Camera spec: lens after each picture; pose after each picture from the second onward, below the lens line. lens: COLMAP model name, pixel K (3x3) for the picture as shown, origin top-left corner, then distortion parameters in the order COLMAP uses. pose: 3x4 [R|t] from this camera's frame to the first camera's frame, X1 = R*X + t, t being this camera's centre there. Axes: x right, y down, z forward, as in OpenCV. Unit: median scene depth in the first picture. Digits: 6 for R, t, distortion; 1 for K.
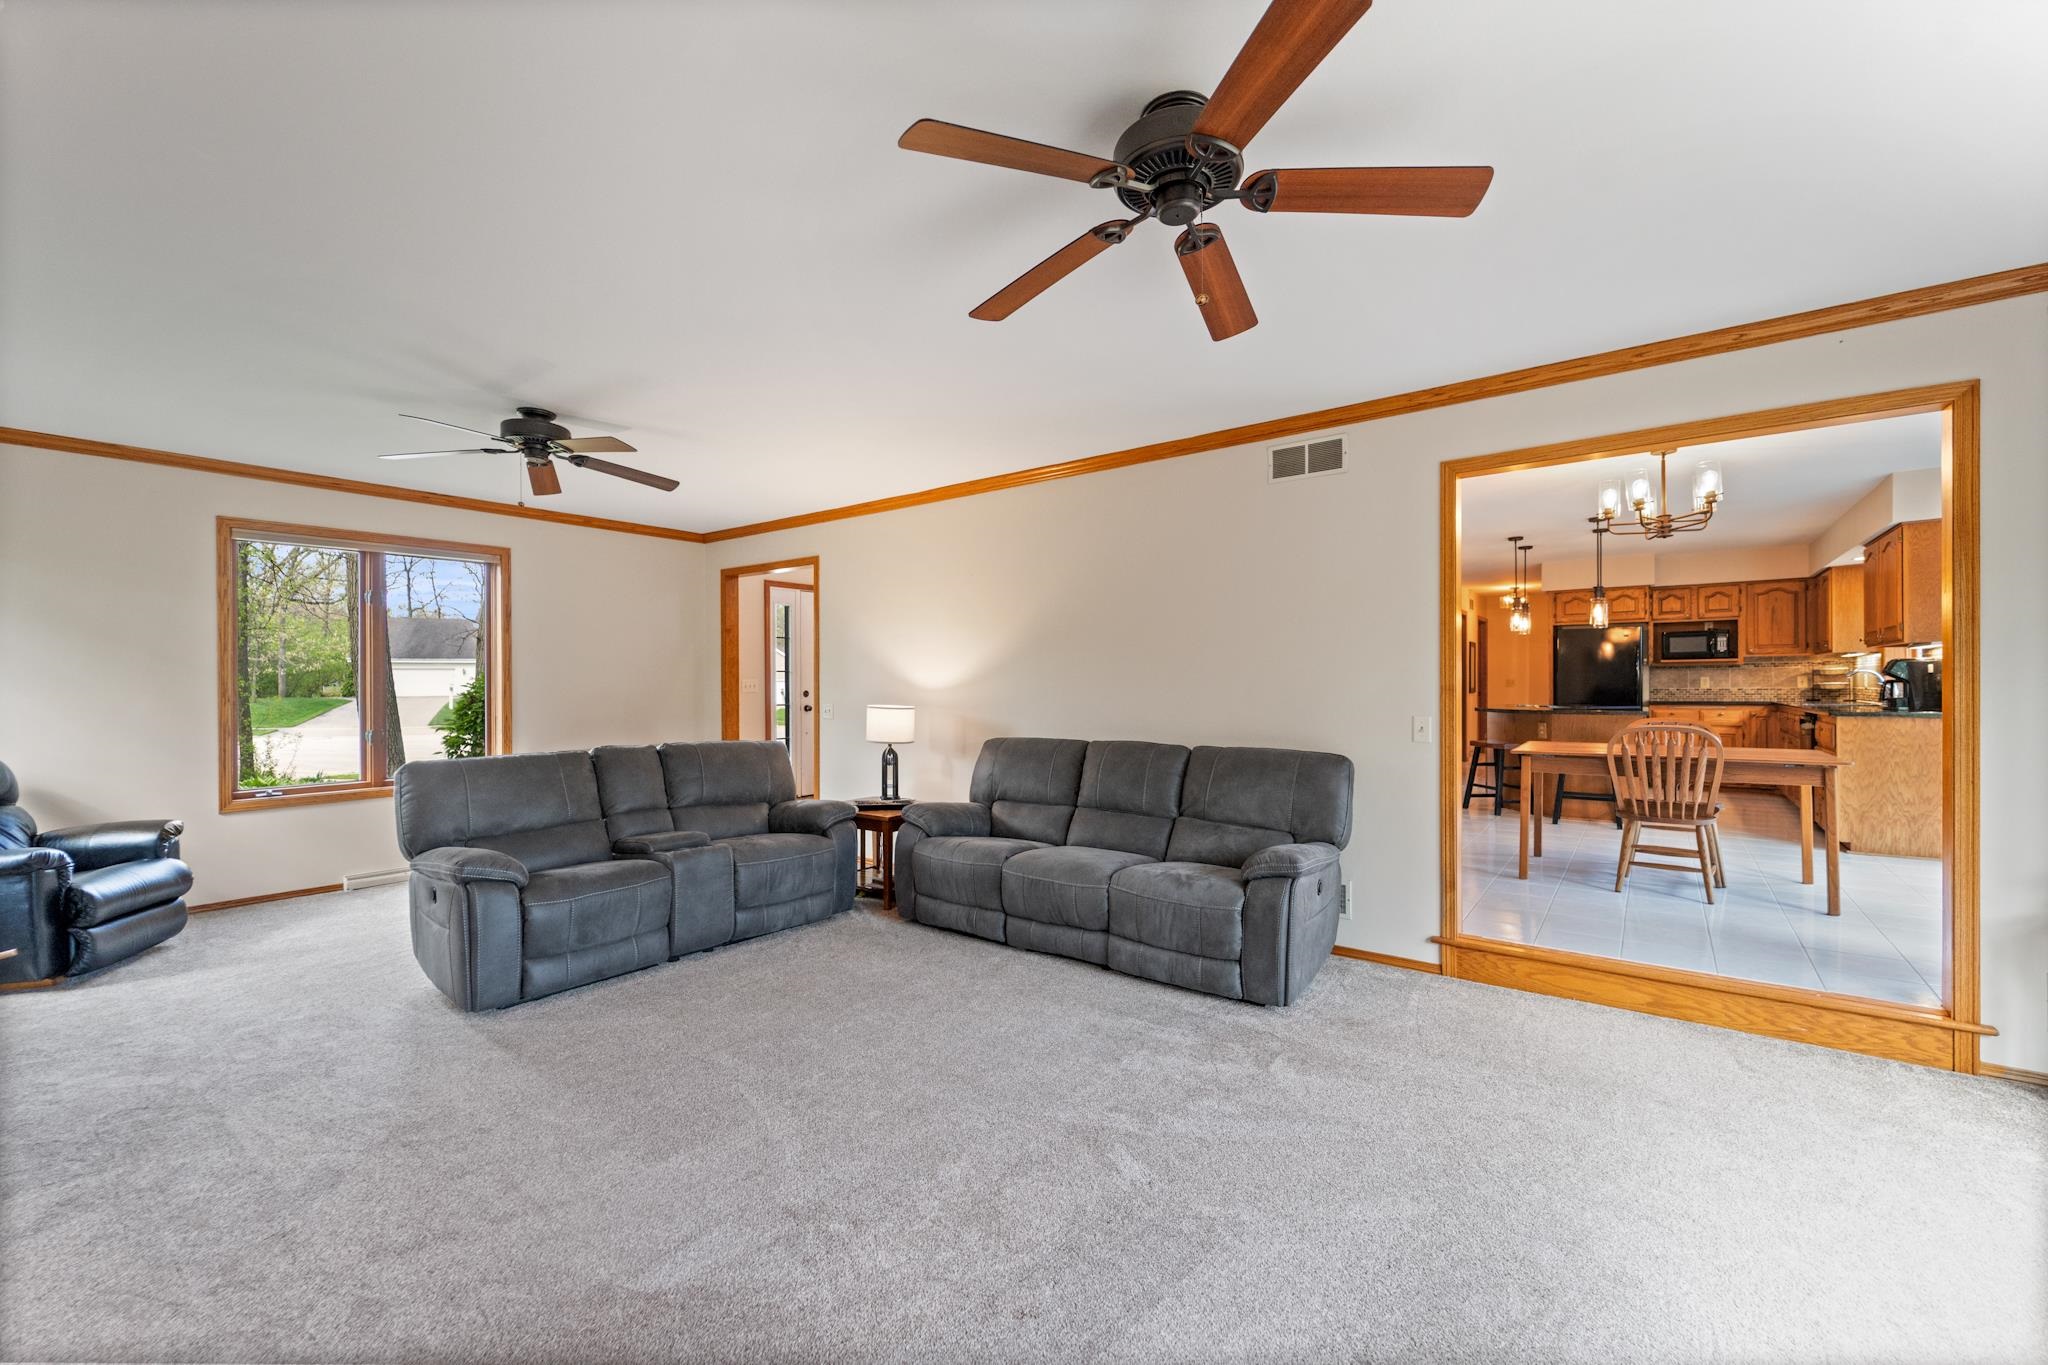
lens RADIAL K [[826.2, 0, 1029.6], [0, 826.2, 686.1], [0, 0, 1]] dist [-0.000403, -0.000110]
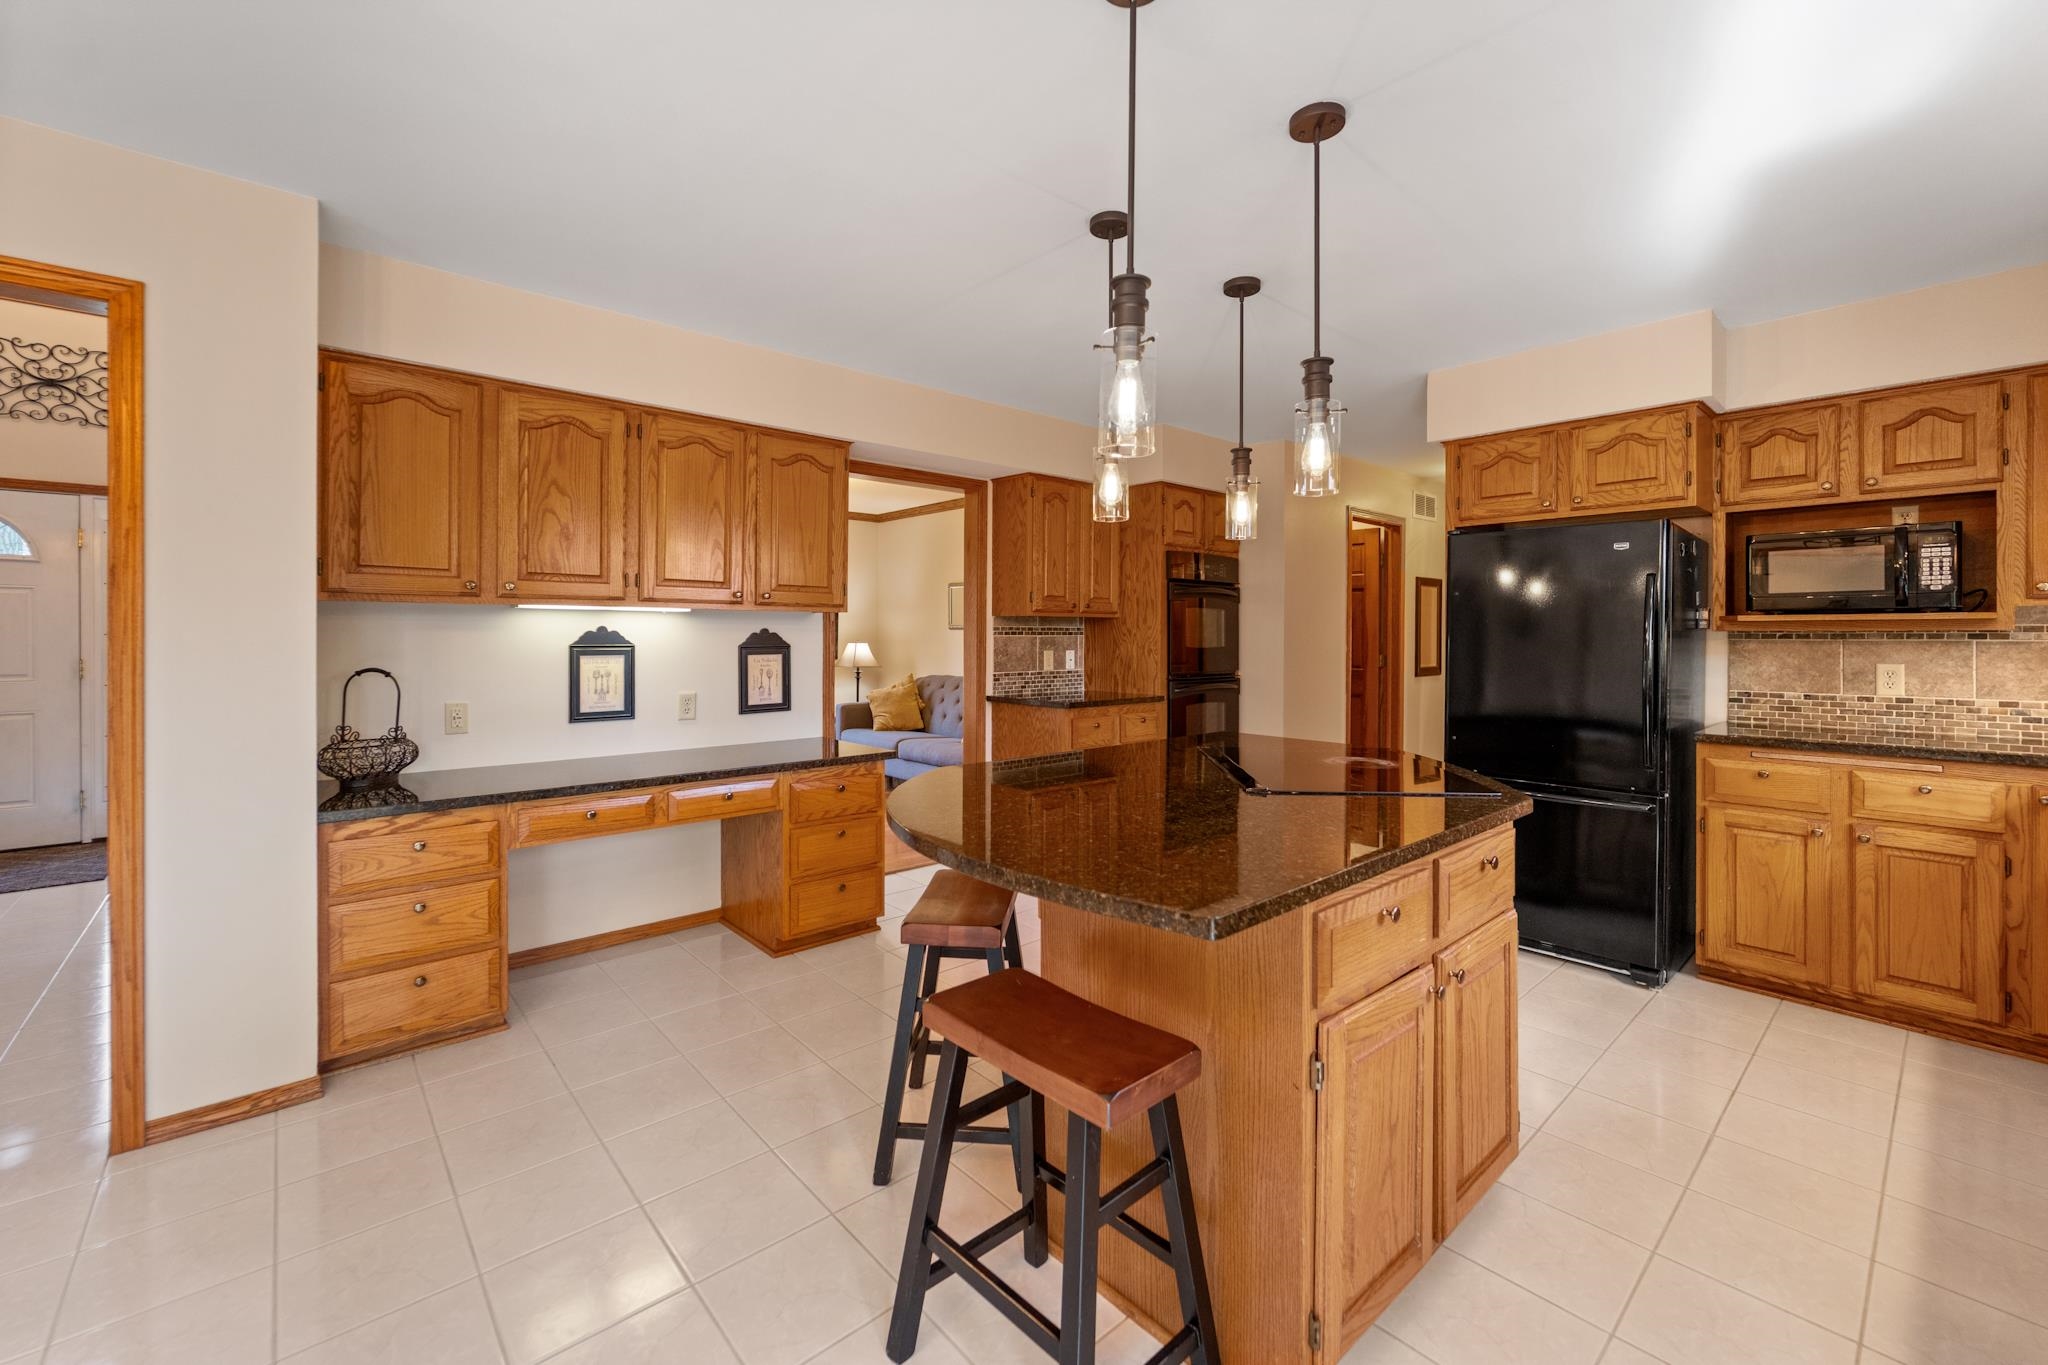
lens RADIAL K [[836.2, 0, 1022.1], [0, 836.2, 635.3], [0, 0, 1]] dist [-0.001119, -0.000359]
pose [[0.980415, 0.010397, -0.196667, 0.546502], [-0.009430, 0.999938, 0.005853, -0.022510], [0.196716, -0.003884, 0.980453, 0.603307]]
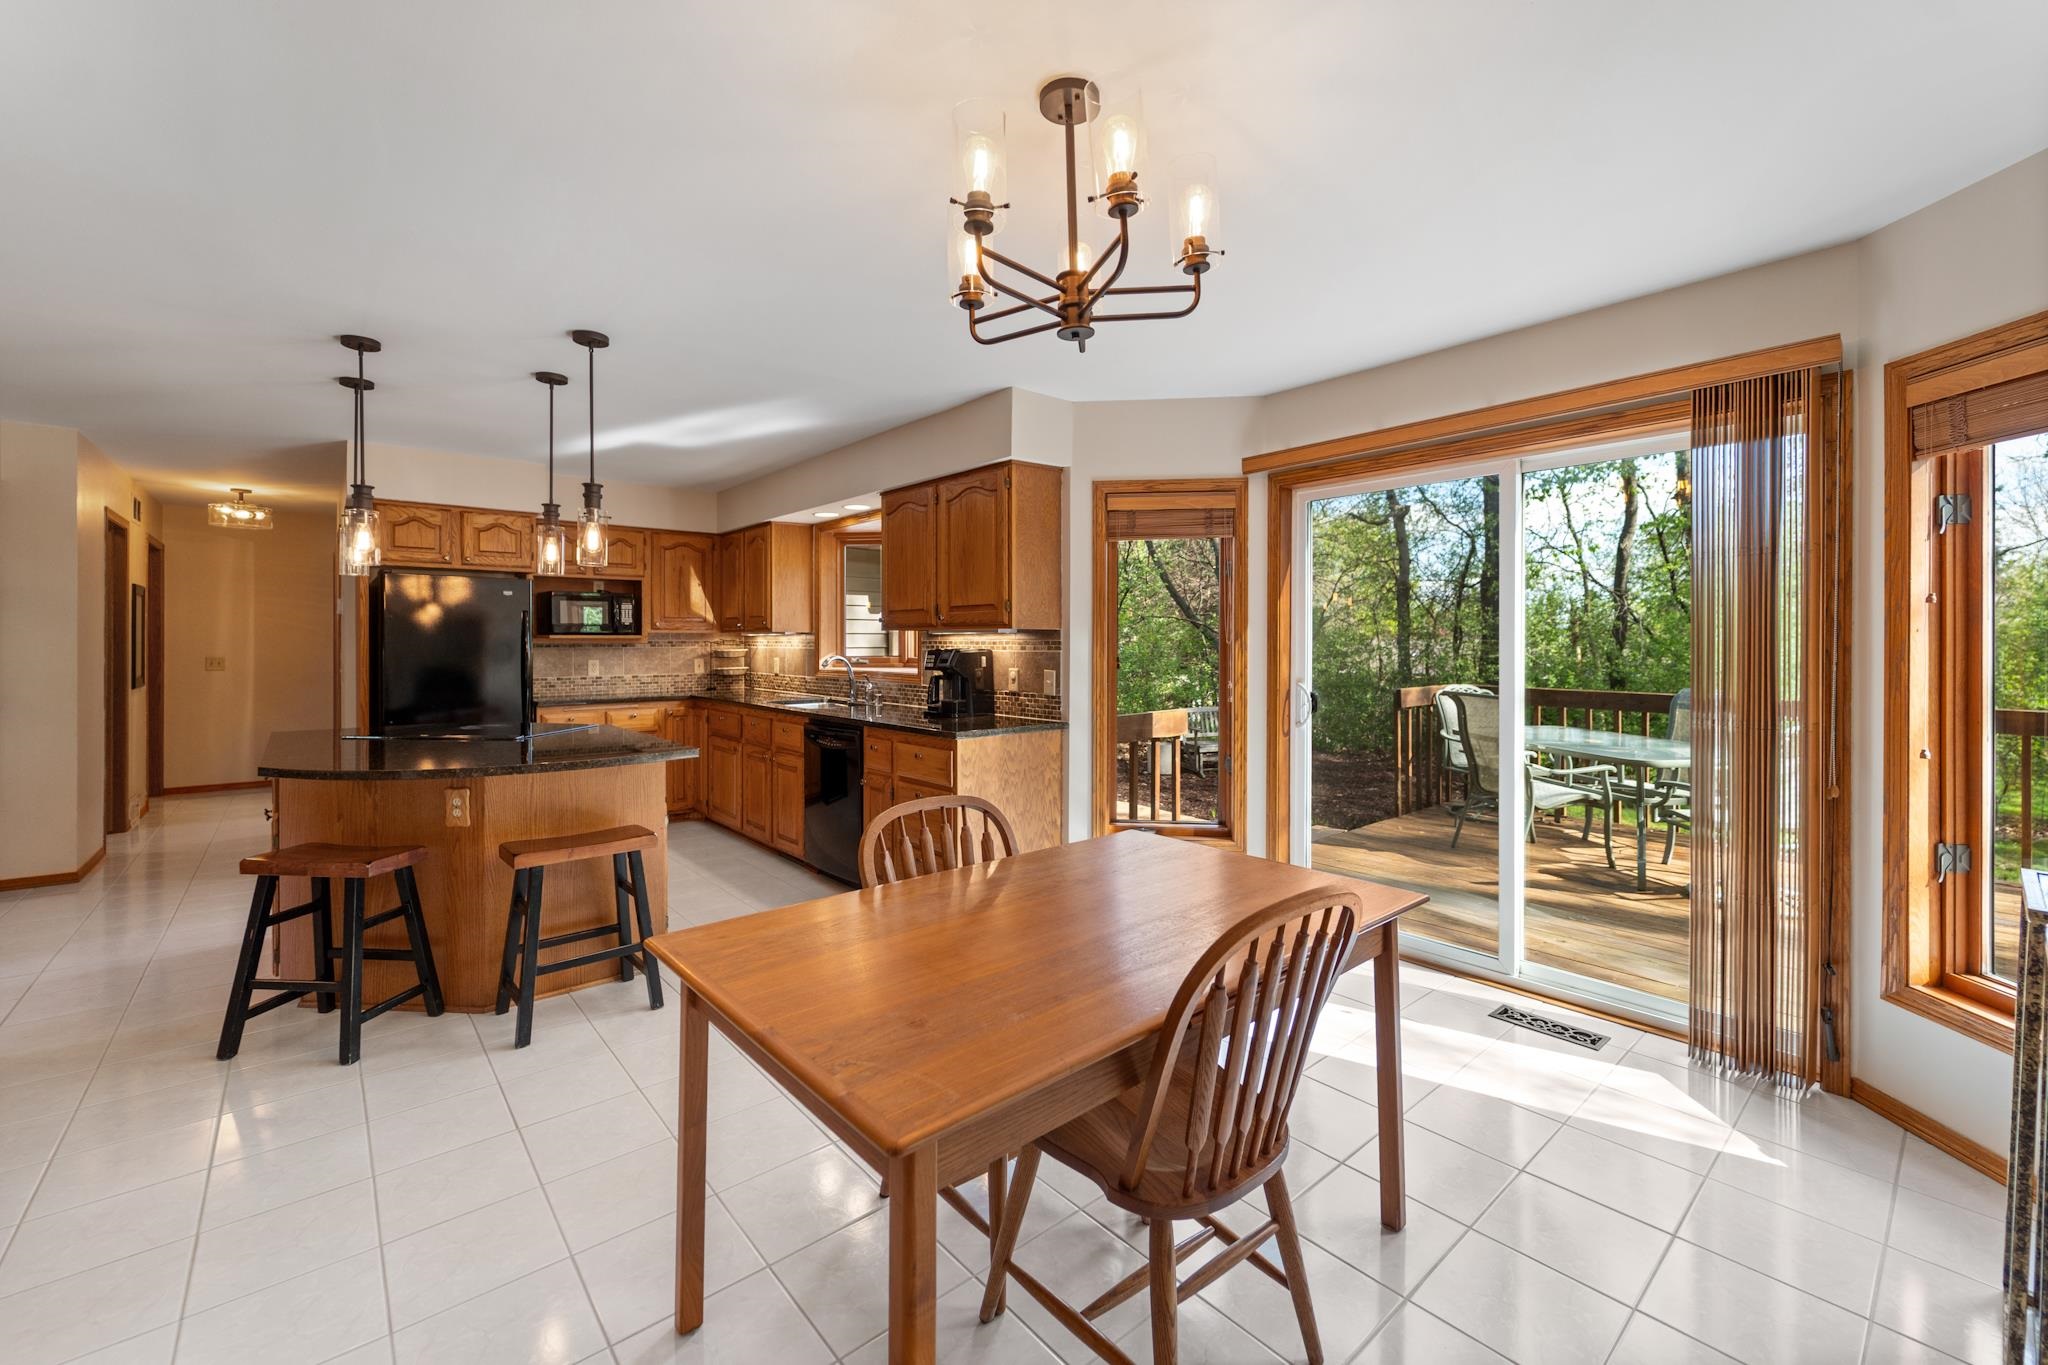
lens RADIAL K [[830.2, 0, 1035.2], [0, 830.2, 647.1], [0, 0, 1]] dist [-0.001538, -0.000423]
pose [[0.204317, 0.000758, 0.978904, 0.220410], [0.000051, 1.000000, -0.000785, -0.022024], [-0.978905, 0.000211, 0.204317, 0.514968]]
